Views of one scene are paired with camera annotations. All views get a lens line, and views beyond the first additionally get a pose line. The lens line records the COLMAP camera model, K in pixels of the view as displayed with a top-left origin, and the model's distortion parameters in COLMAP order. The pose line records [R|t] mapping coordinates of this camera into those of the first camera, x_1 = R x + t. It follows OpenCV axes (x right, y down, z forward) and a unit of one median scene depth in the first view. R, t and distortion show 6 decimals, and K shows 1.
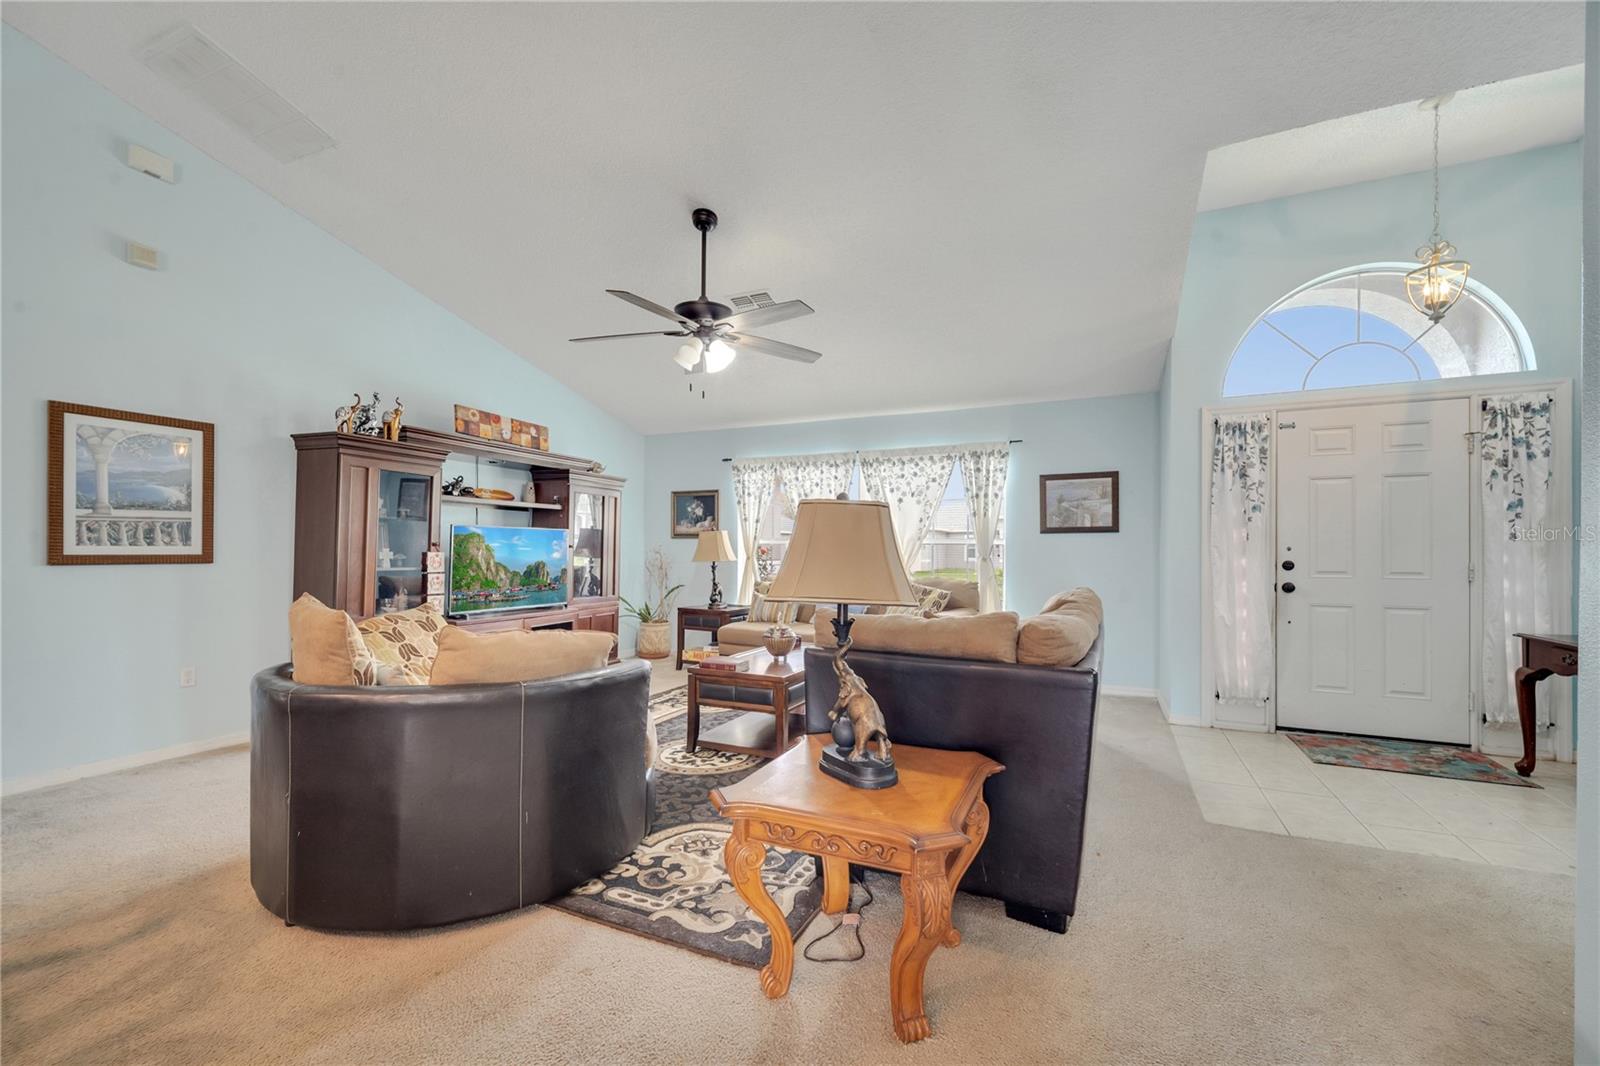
lens RADIAL K [[652.9, 0, 797.9], [0, 652.9, 547.0], [0, 0, 1]] dist [0.005623, -0.001160]
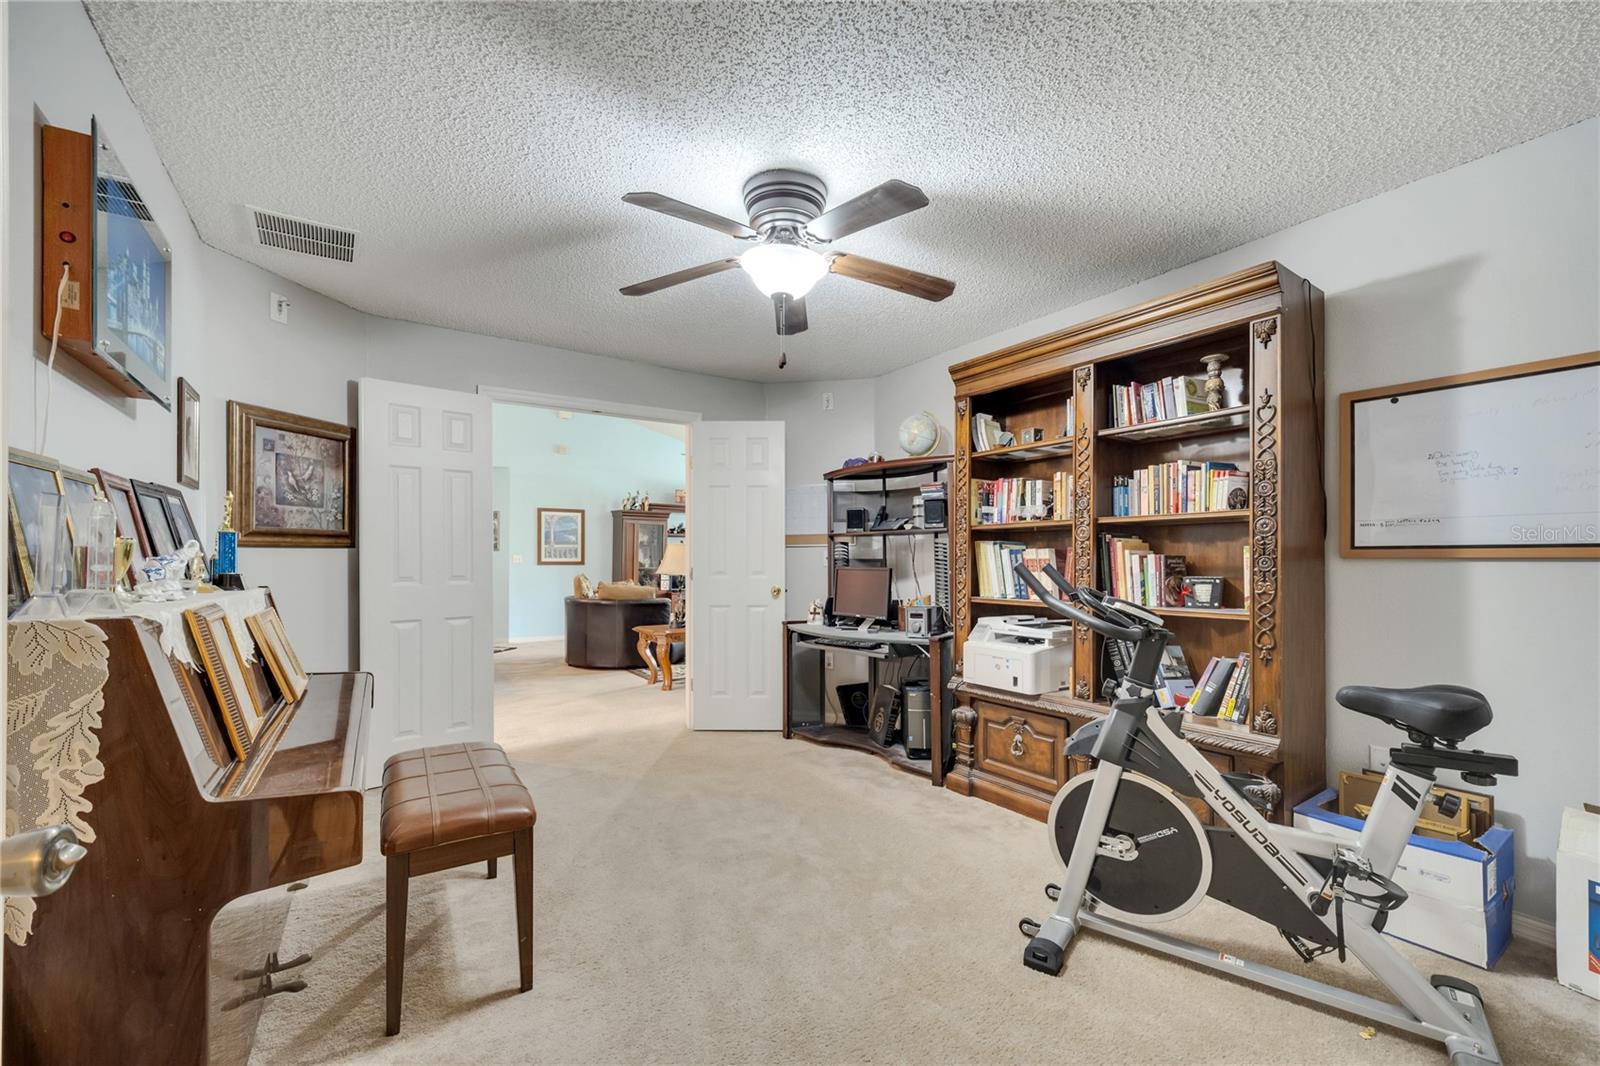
lens RADIAL K [[652.9, 0, 800.5], [0, 652.9, 562.1], [0, 0, 1]] dist [0.005623, -0.001160]
pose [[0.845718, -0.001779, -0.533627, 0.991895], [0.001233, 0.999998, -0.001380, 0.015268], [0.533628, 0.000510, 0.845719, -0.587763]]
